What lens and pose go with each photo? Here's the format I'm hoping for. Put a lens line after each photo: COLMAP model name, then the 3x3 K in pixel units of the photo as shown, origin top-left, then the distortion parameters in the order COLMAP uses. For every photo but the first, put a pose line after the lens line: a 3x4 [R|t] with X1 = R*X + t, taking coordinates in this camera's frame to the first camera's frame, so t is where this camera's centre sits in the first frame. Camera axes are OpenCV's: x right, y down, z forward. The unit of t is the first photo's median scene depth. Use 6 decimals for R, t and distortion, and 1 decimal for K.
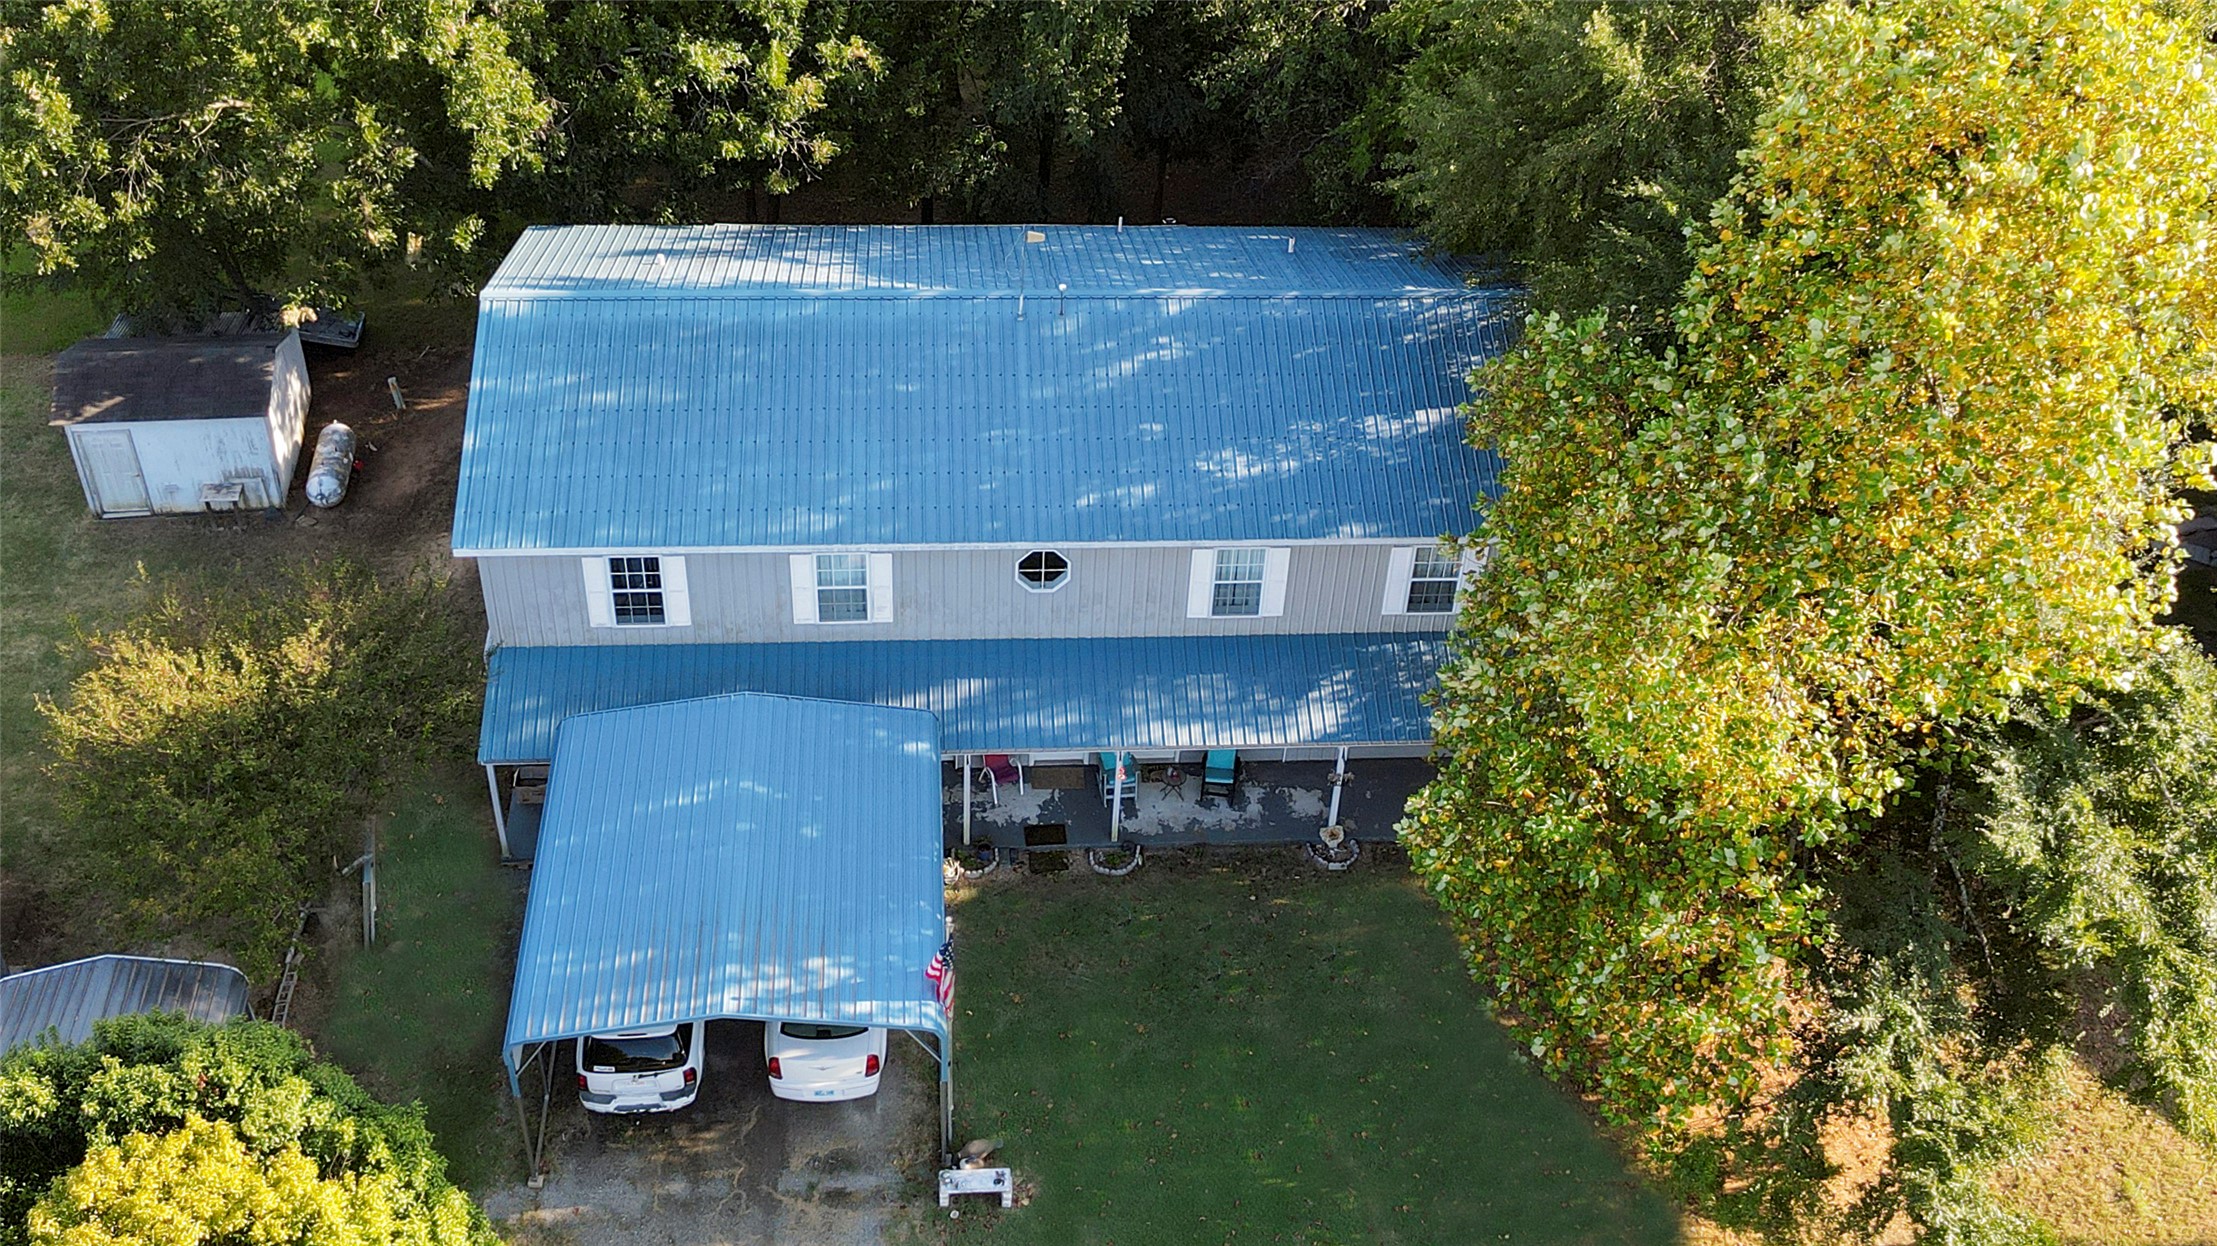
lens RADIAL K [[2313.3, 0, 1108.5], [0, 2313.3, 623.0], [0, 0, 1]] dist [-0.008717, 0.009744]
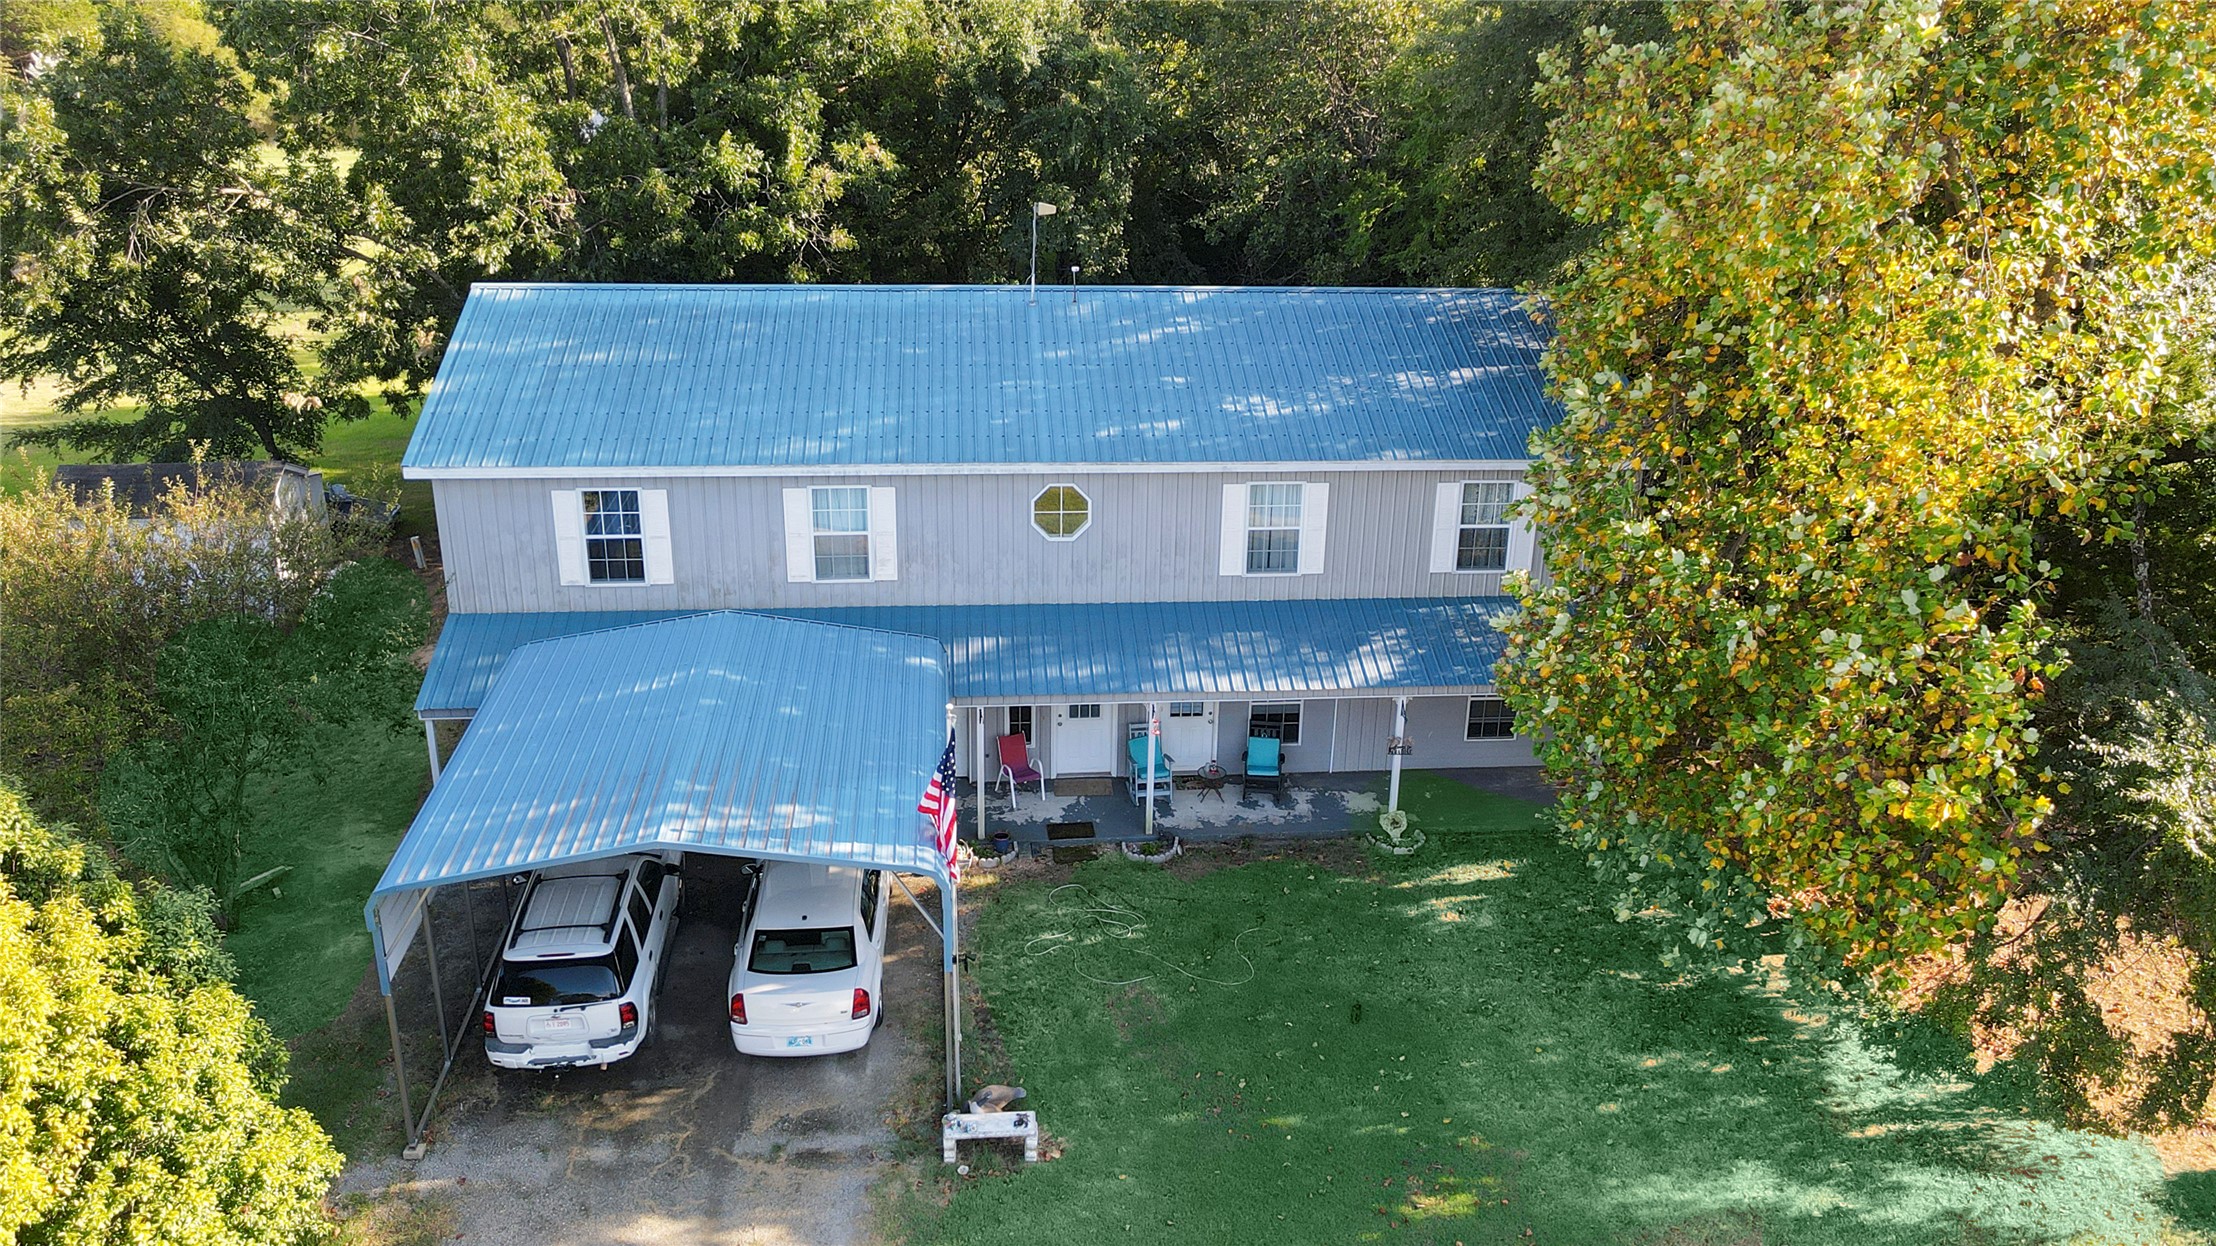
lens RADIAL K [[1794.9, 0, 1137.2], [0, 1794.9, 623.9], [0, 0, 1]] dist [-0.006519, 0.064007]
pose [[0.999344, -0.030293, 0.019869, -0.013863], [0.035044, 0.947395, -0.318142, 0.247388], [-0.009186, 0.318630, 0.947835, 0.341129]]
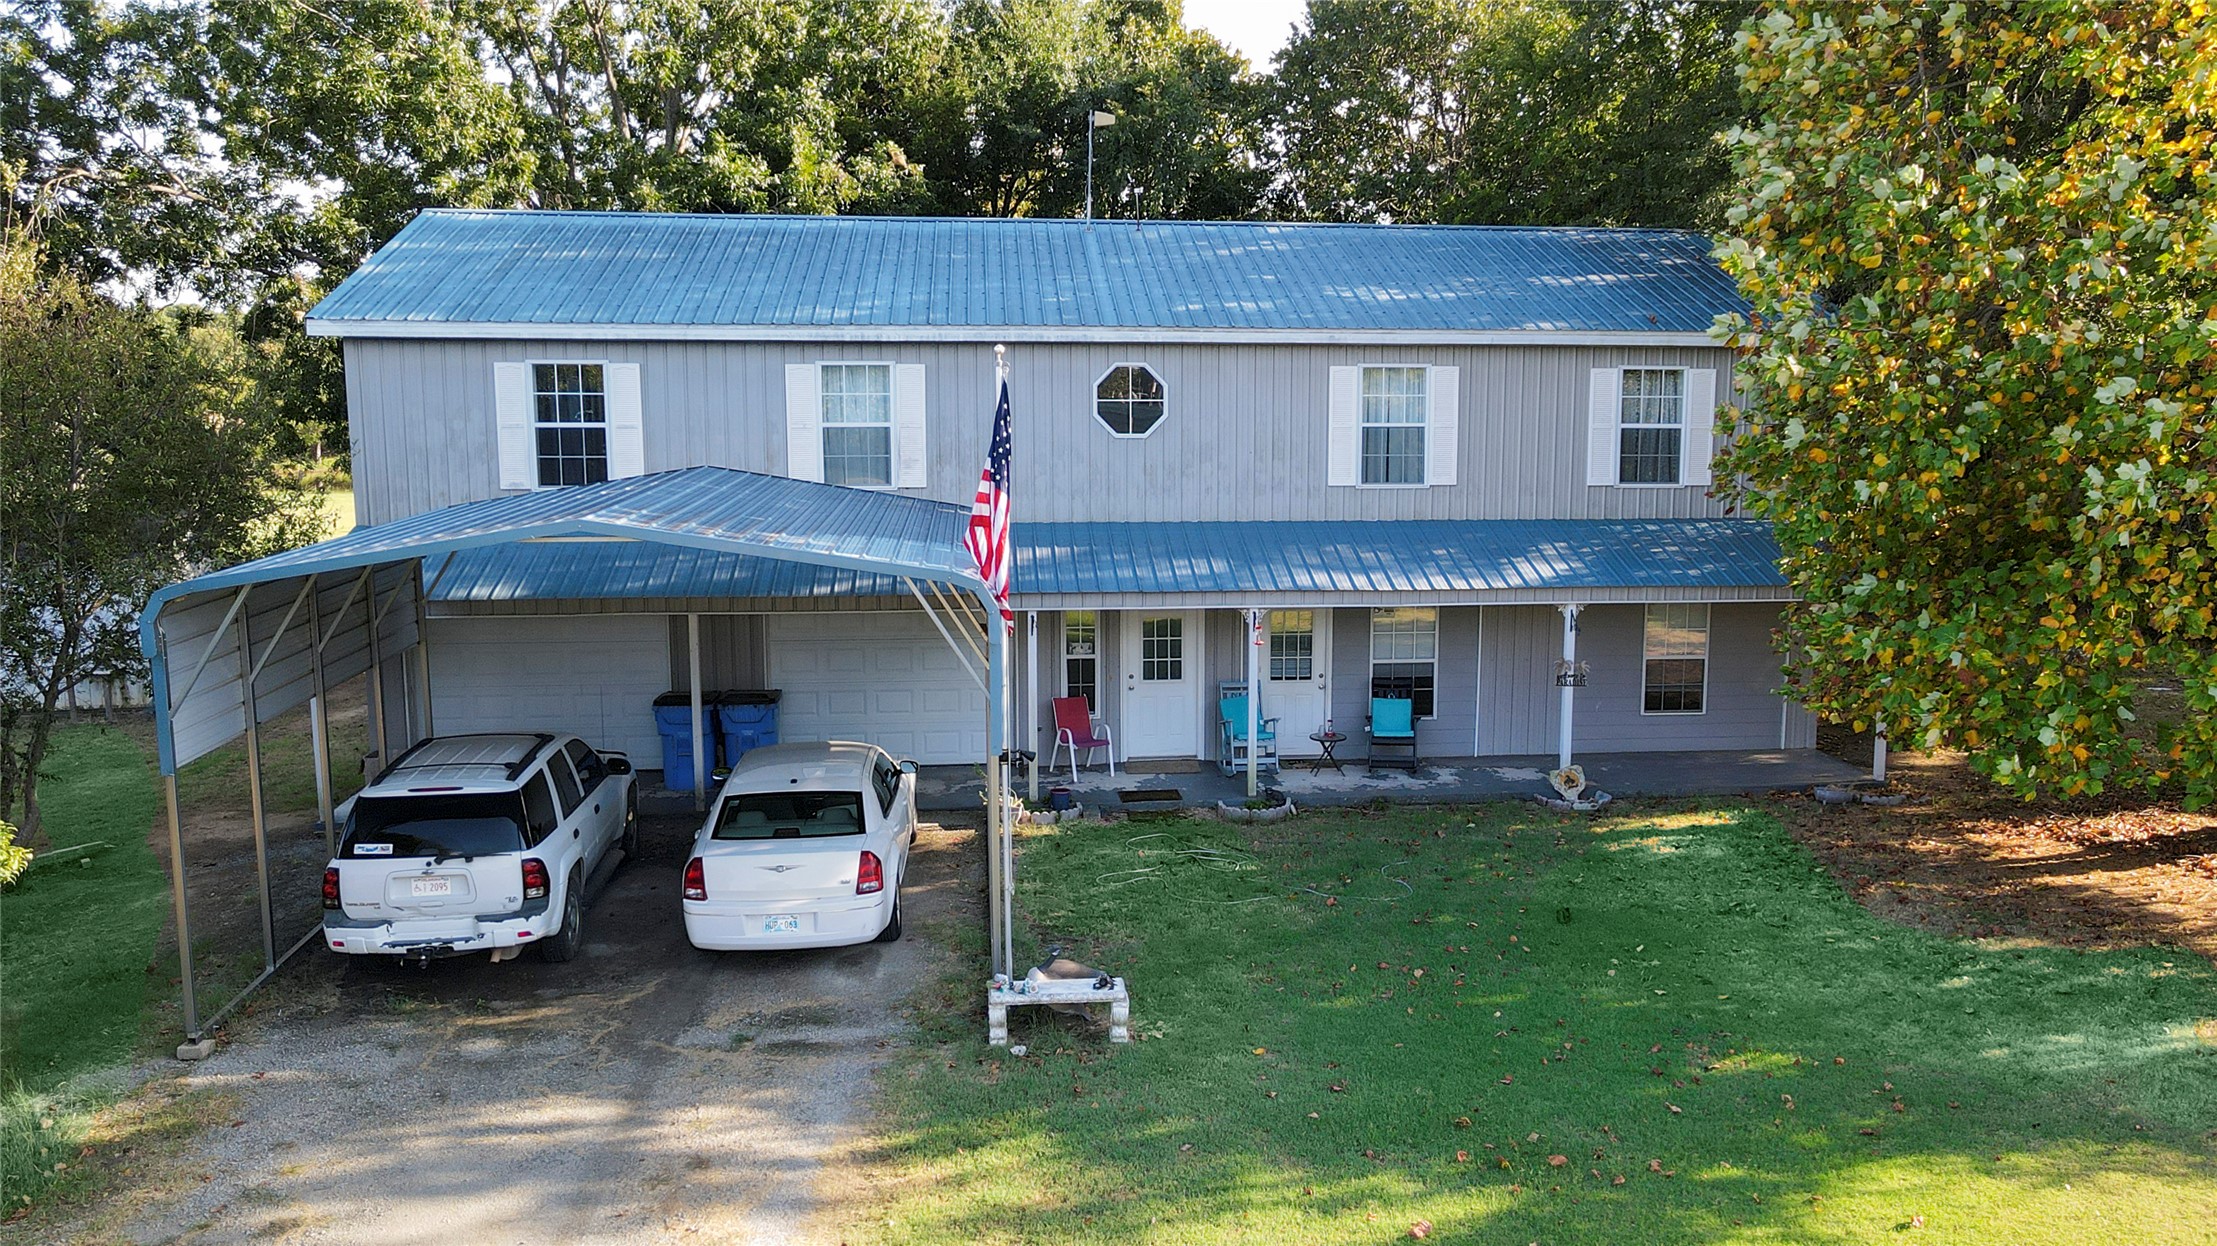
lens RADIAL K [[1841.2, 0, 1185.9], [0, 1841.2, 625.5], [0, 0, 1]] dist [0.007675, 0.014879]
pose [[0.998178, -0.046733, 0.038159, -0.036759], [0.059943, 0.840028, -0.539221, 0.357766], [-0.006855, 0.540526, 0.841299, 0.545303]]
